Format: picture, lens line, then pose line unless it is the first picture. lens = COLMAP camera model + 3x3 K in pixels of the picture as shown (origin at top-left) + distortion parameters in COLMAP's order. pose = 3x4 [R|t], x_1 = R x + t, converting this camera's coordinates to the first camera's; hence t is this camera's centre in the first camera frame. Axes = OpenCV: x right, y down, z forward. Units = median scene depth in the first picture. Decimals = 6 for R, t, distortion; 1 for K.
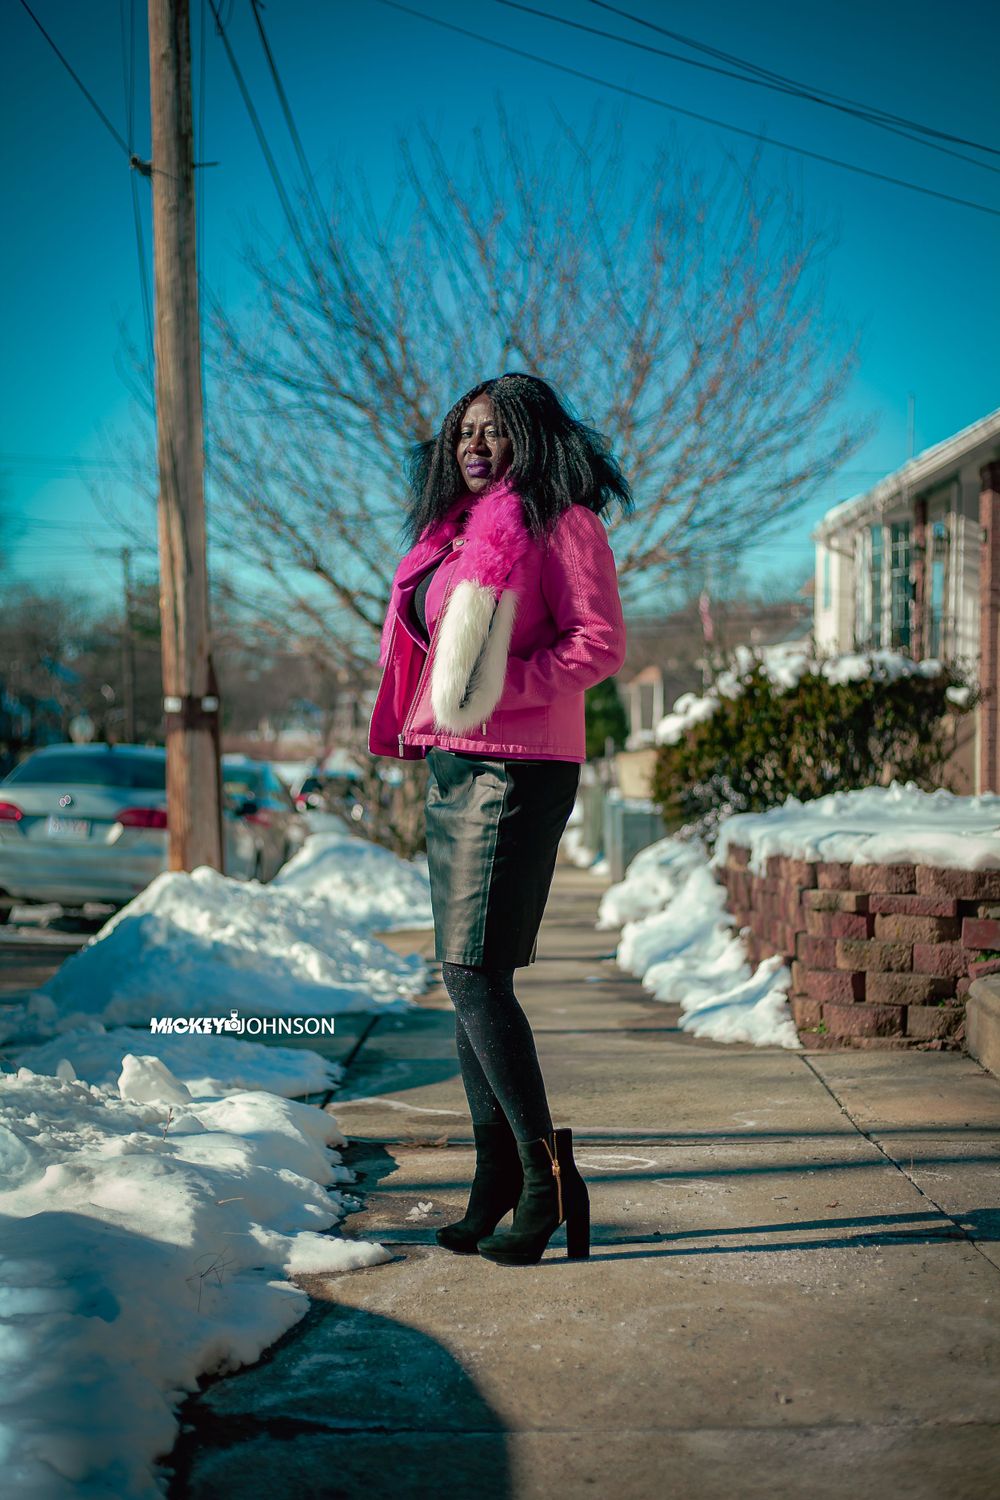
lens RADIAL K [[2153.7, 0, 499.1], [0, 2153.7, 748.5], [0, 0, 1]] dist [-0.083110, -0.018244]
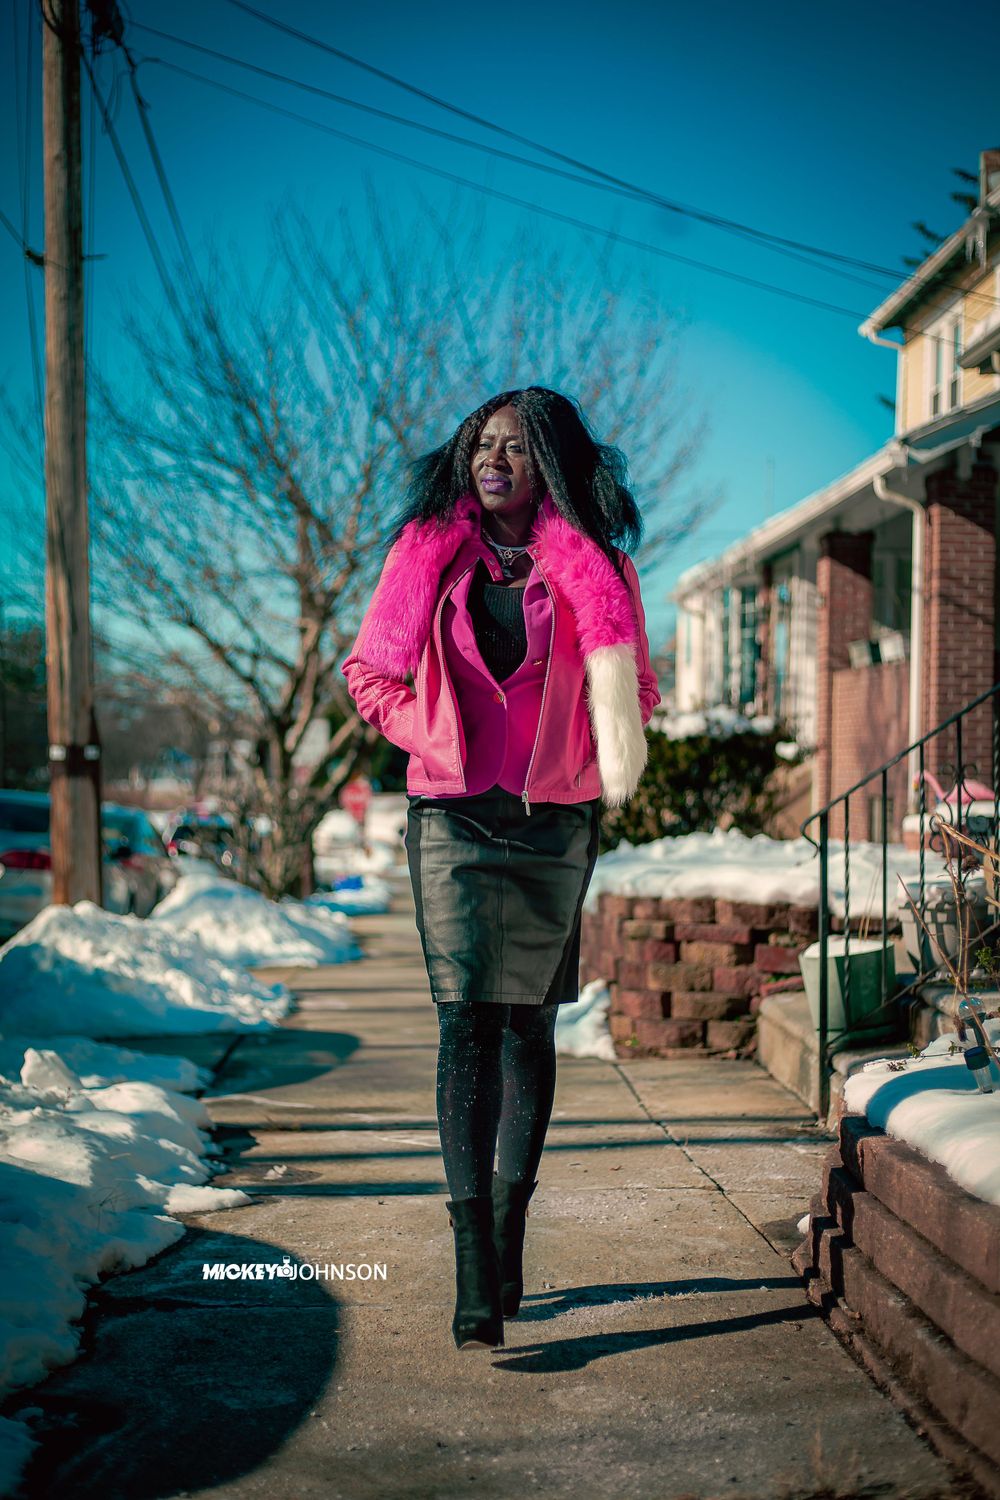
lens RADIAL K [[2153.7, 0, 499.1], [0, 2153.7, 748.5], [0, 0, 1]] dist [-0.083110, -0.018244]
pose [[0.998194, 0.008851, 0.059410, 0.007253], [-0.007423, 0.999679, -0.024204, 0.002232], [-0.059605, 0.023719, 0.997940, -0.107786]]
